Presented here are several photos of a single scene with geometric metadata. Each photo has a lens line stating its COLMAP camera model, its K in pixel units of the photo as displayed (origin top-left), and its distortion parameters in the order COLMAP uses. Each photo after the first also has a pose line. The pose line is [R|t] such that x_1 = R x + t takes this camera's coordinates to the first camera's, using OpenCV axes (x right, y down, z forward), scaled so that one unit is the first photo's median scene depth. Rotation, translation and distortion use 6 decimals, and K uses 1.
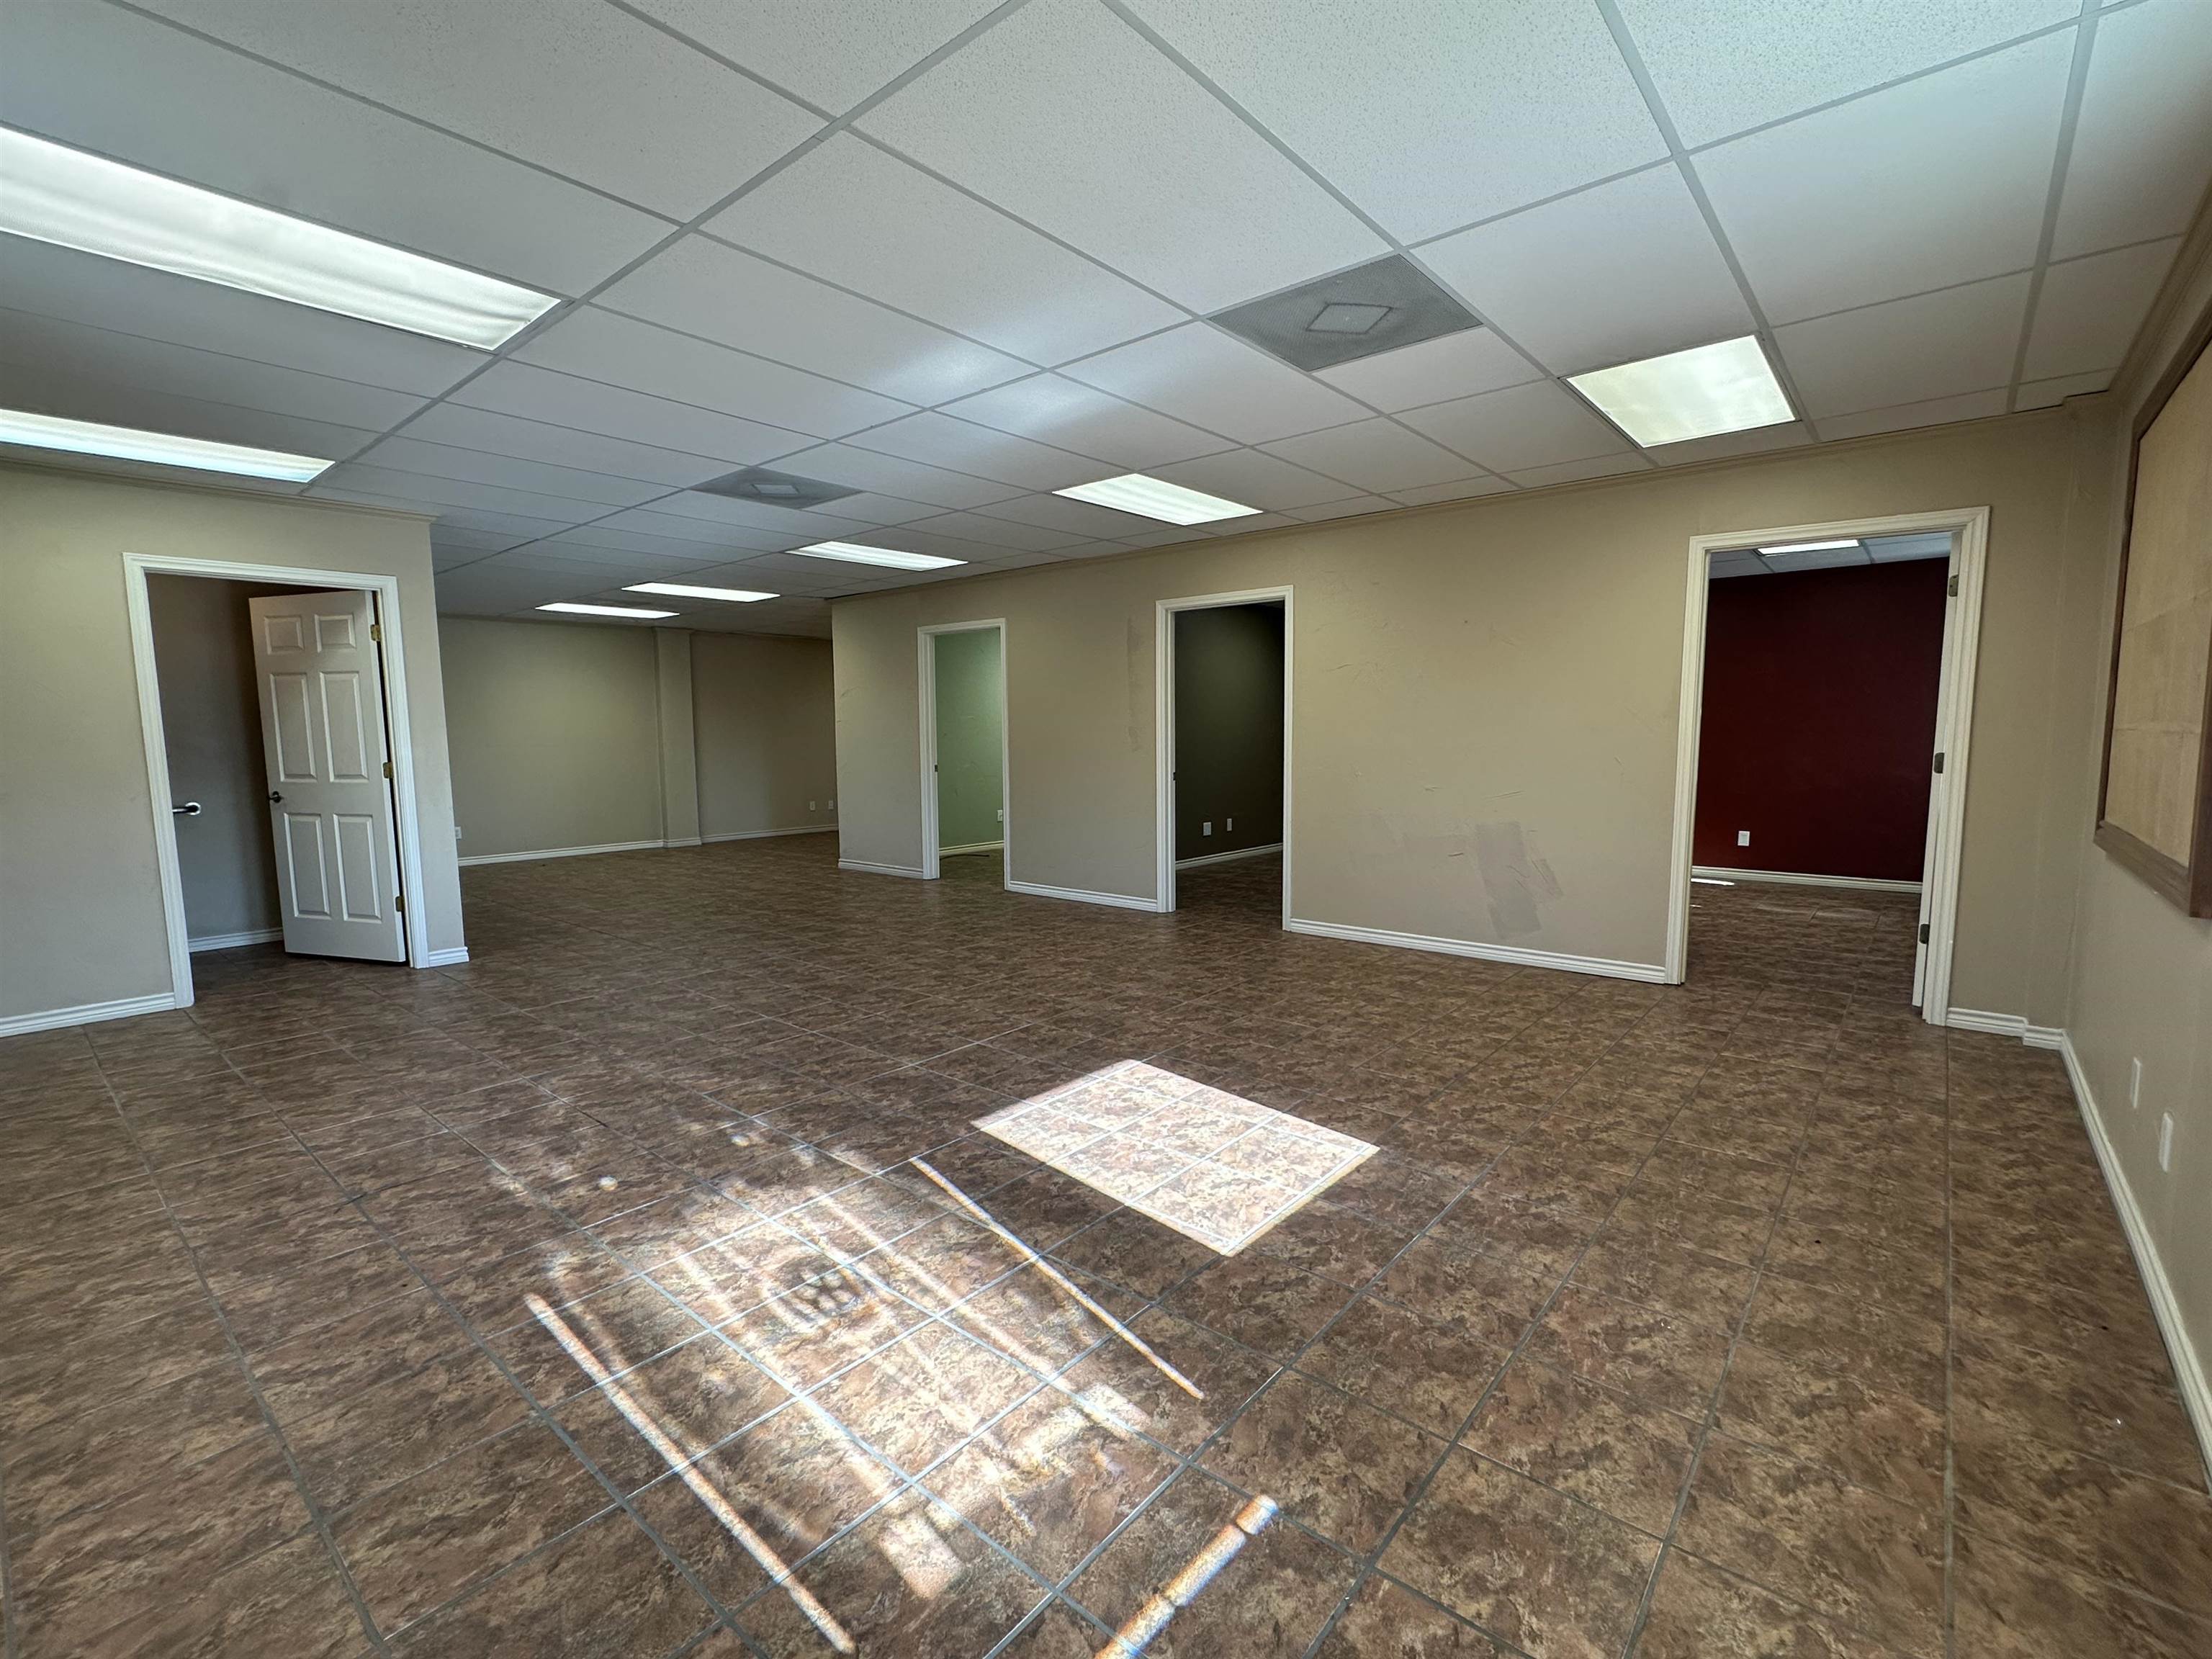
lens RADIAL K [[983.0, 0, 1100.4], [0, 983.0, 835.5], [0, 0, 1]] dist [-0.000913, -0.001306]
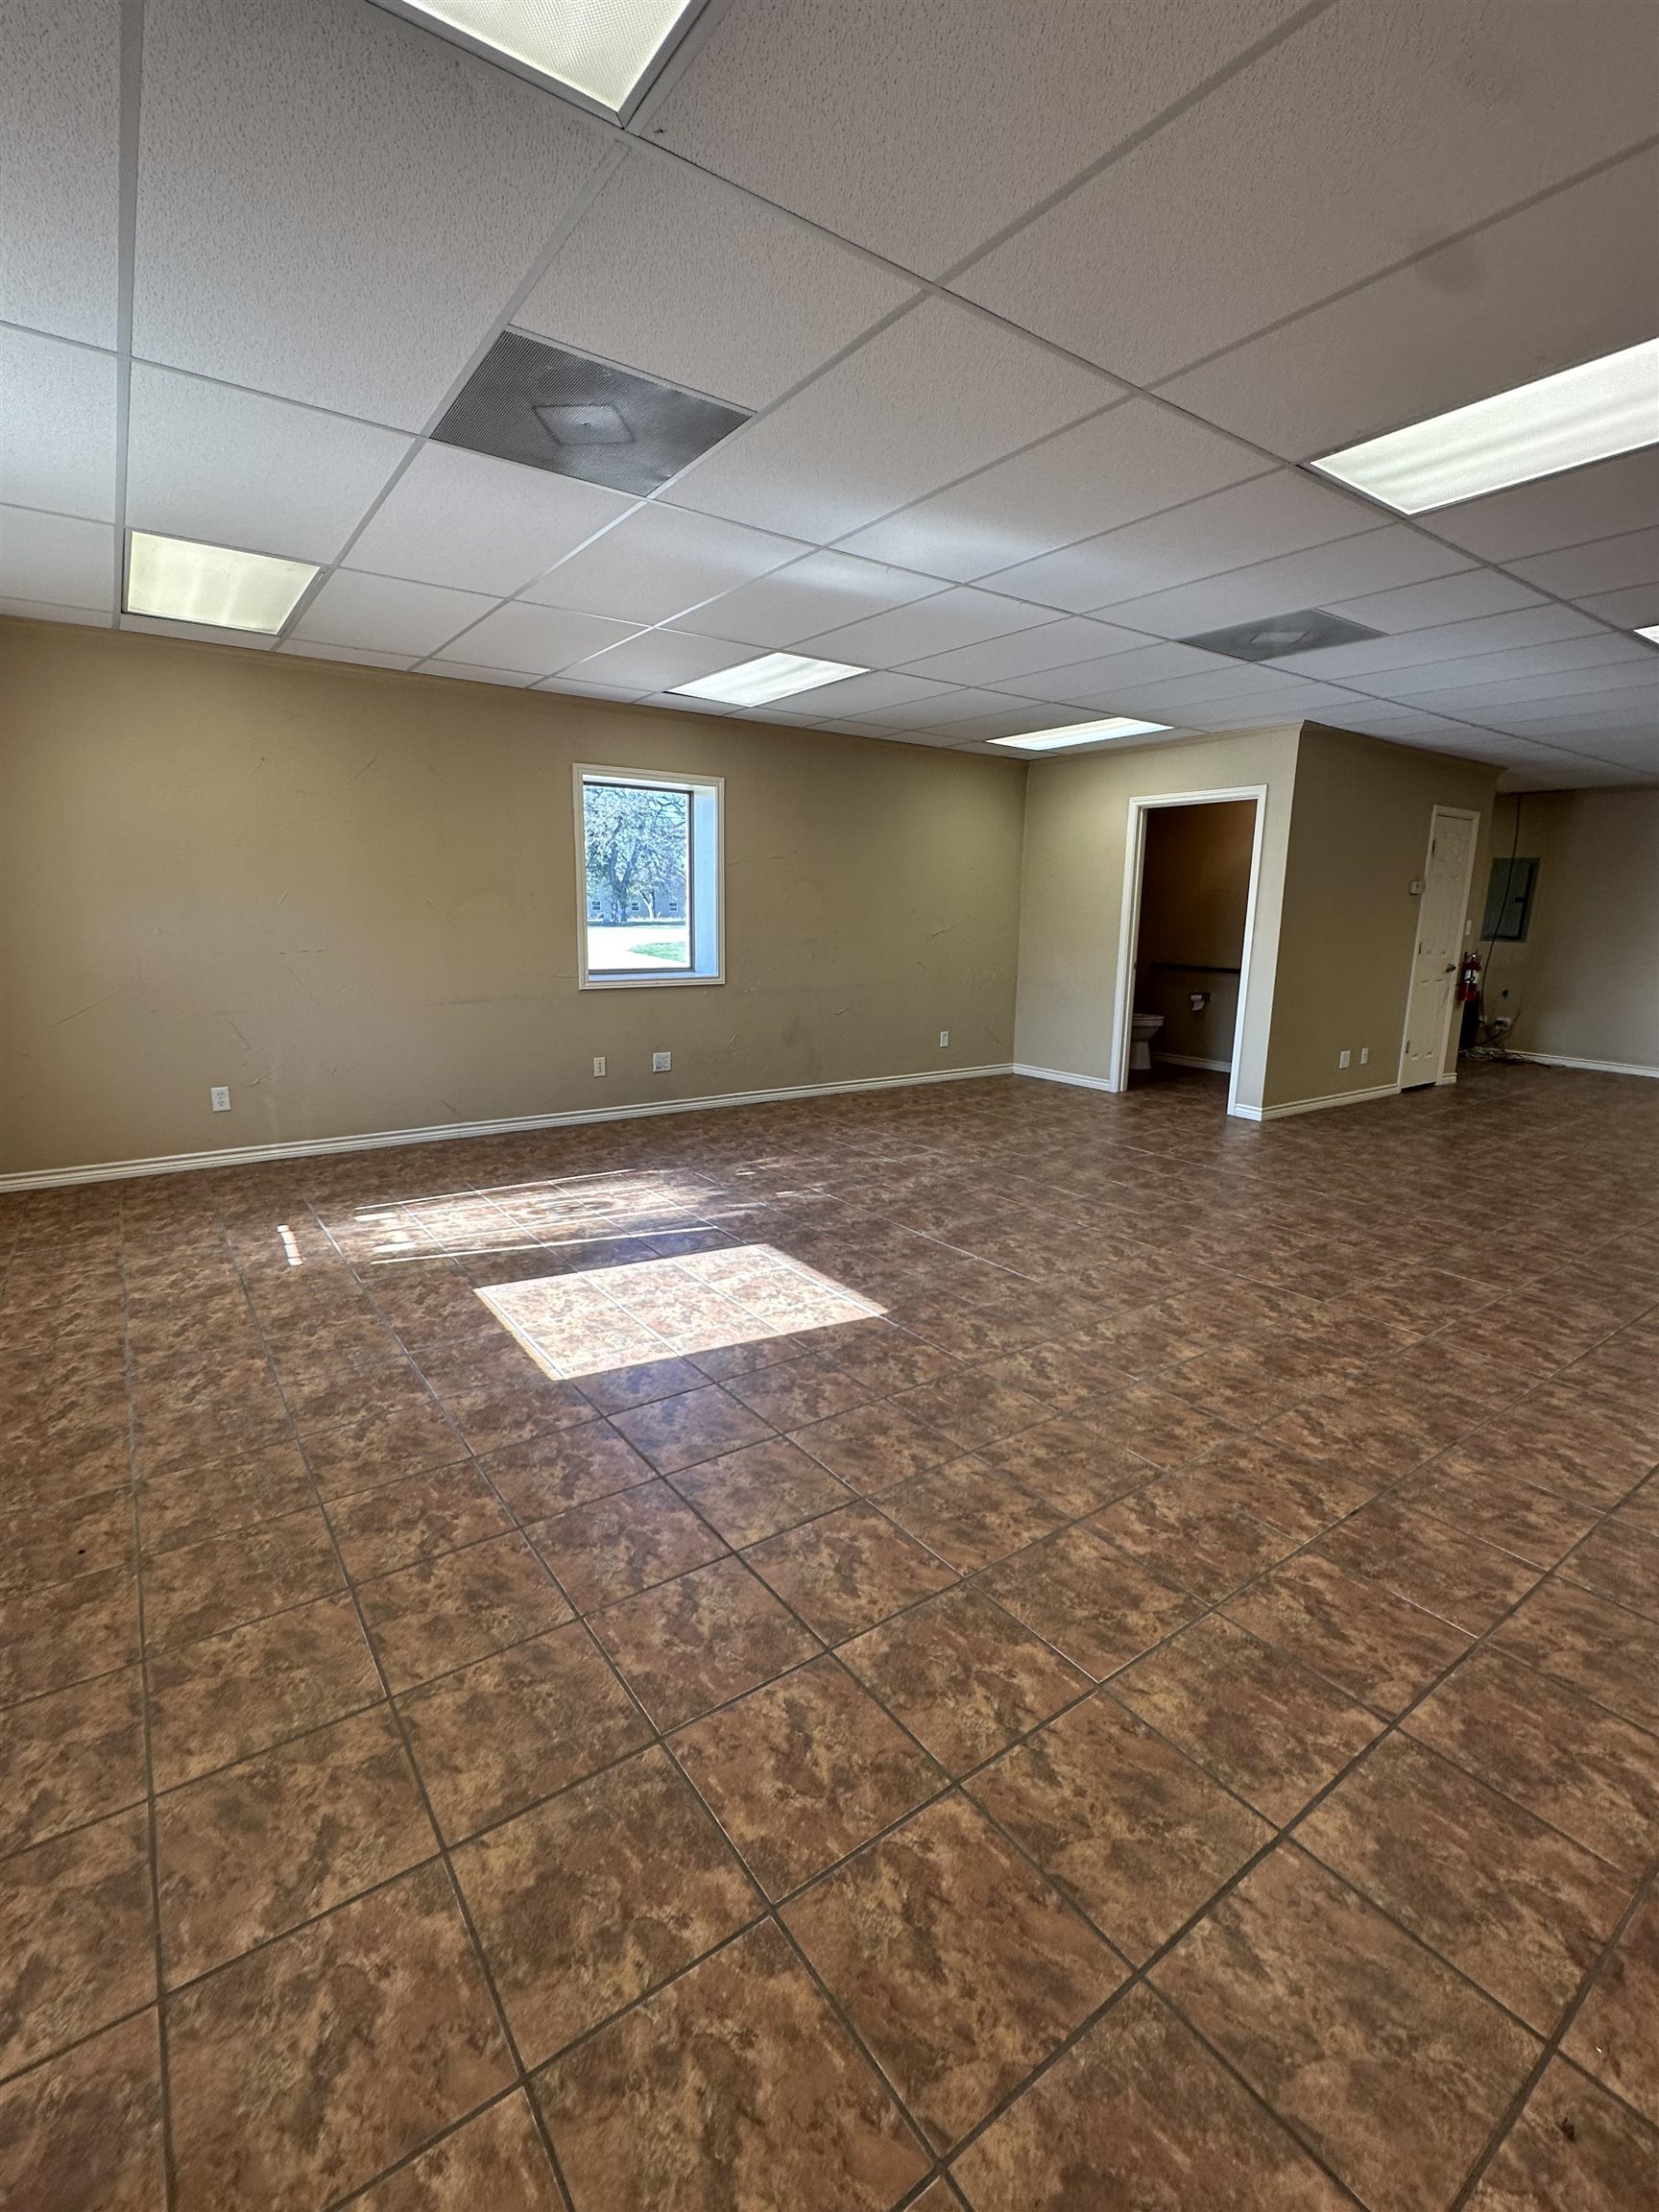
lens RADIAL K [[983.0, 0, 823.8], [0, 983.0, 1107.1], [0, 0, 1]] dist [-0.000913, -0.001306]
pose [[-0.239501, 0.200510, -0.949966, 1.137396], [-0.118274, 0.965130, 0.233530, -0.192753], [0.963665, 0.168287, -0.207434, 1.505024]]
